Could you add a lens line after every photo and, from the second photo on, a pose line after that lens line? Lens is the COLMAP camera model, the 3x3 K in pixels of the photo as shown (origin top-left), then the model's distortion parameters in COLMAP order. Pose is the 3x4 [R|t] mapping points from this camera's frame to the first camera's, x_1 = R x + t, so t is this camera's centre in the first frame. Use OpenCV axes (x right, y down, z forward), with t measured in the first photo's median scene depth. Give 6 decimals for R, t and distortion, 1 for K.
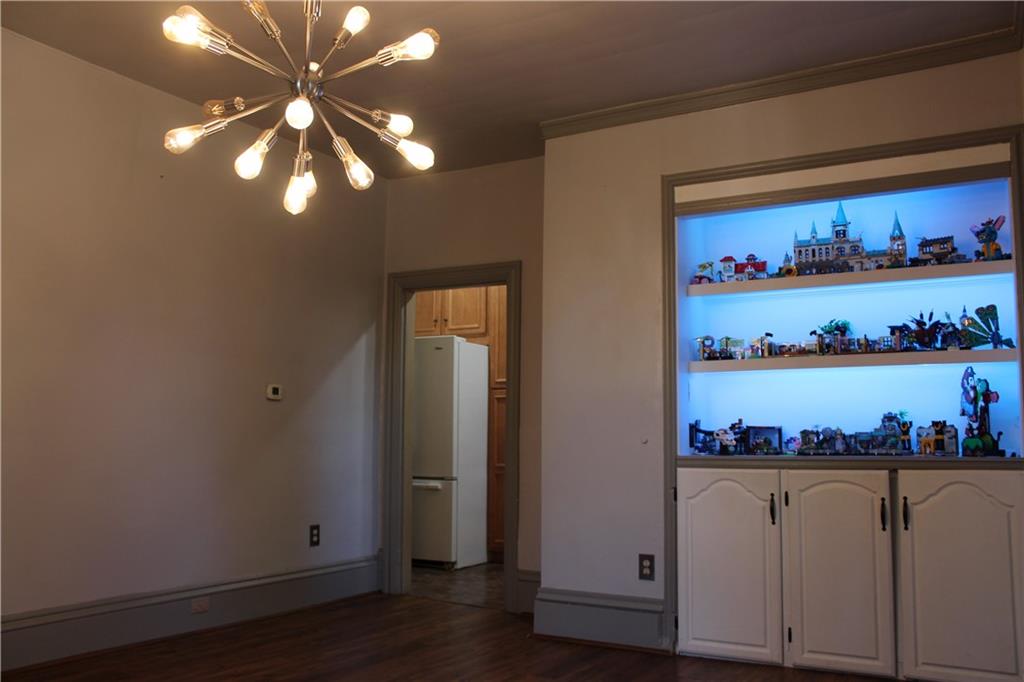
lens RADIAL K [[857.3, 0, 513.8], [0, 857.3, 343.9], [0, 0, 1]] dist [-0.014534, -0.002336]
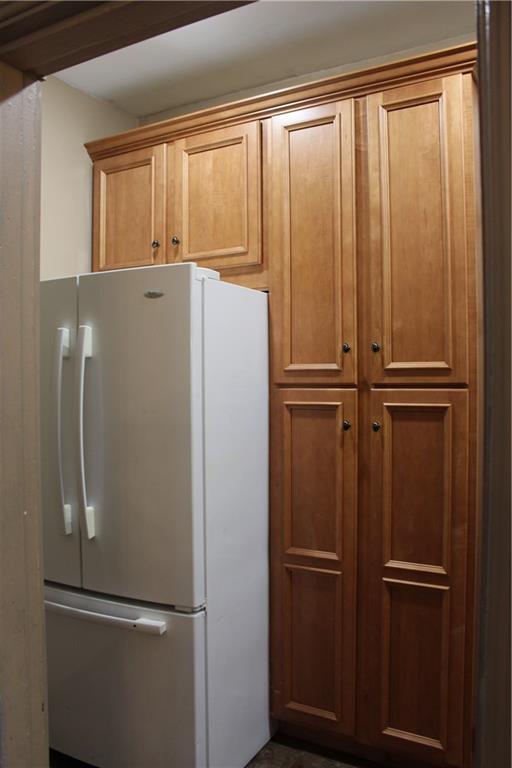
lens RADIAL K [[643.0, 0, 254.7], [0, 643.0, 385.1], [0, 0, 1]] dist [-0.014534, -0.002336]
pose [[0.999917, -0.011421, 0.005994, -0.039649], [0.010683, 0.993730, 0.111297, 0.013595], [-0.007227, -0.111224, 0.993769, 0.656870]]
